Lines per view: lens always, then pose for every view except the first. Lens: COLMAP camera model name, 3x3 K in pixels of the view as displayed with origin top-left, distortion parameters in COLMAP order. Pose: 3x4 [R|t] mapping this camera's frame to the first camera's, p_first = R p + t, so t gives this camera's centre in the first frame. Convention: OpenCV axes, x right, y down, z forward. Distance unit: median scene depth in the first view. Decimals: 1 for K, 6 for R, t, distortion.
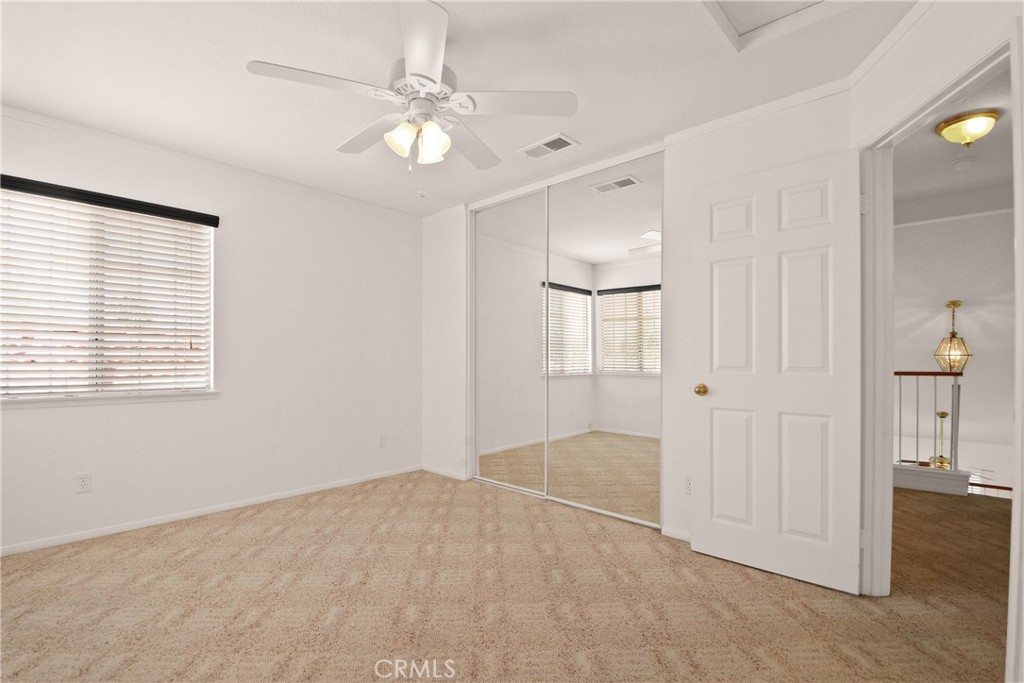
lens RADIAL K [[466.9, 0, 509.0], [0, 466.9, 363.9], [0, 0, 1]] dist [0.012055, -0.011721]
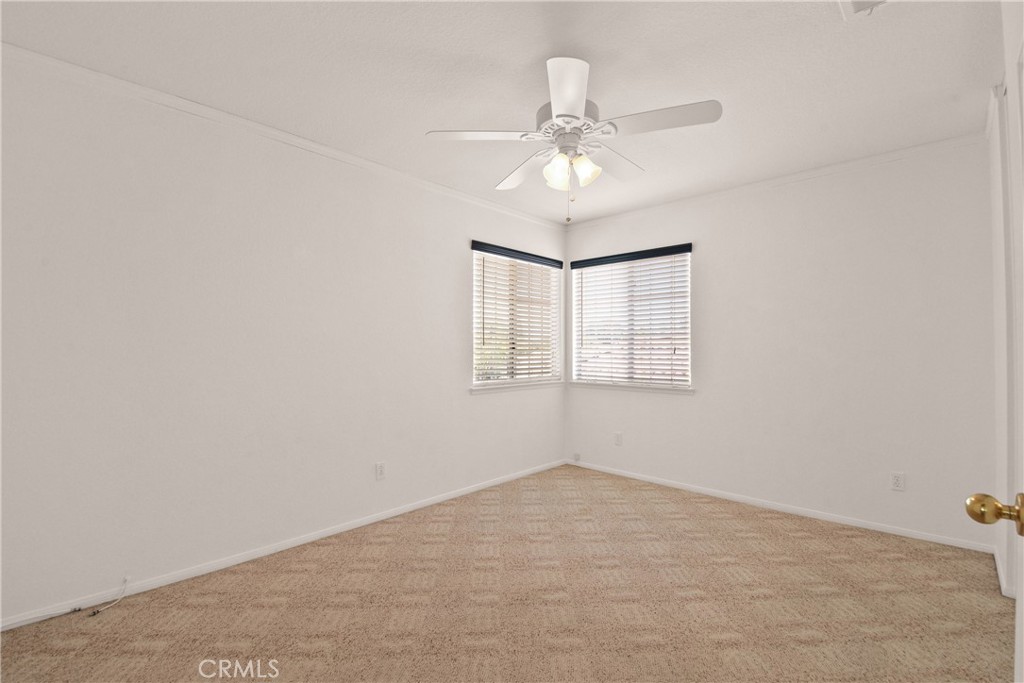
lens RADIAL K [[466.9, 0, 511.9], [0, 466.9, 340.8], [0, 0, 1]] dist [0.012055, -0.011721]
pose [[-0.029732, -0.024561, -0.999256, 0.638071], [-0.009250, 0.999662, -0.024295, -0.033494], [0.999515, 0.008520, -0.029949, 0.632212]]
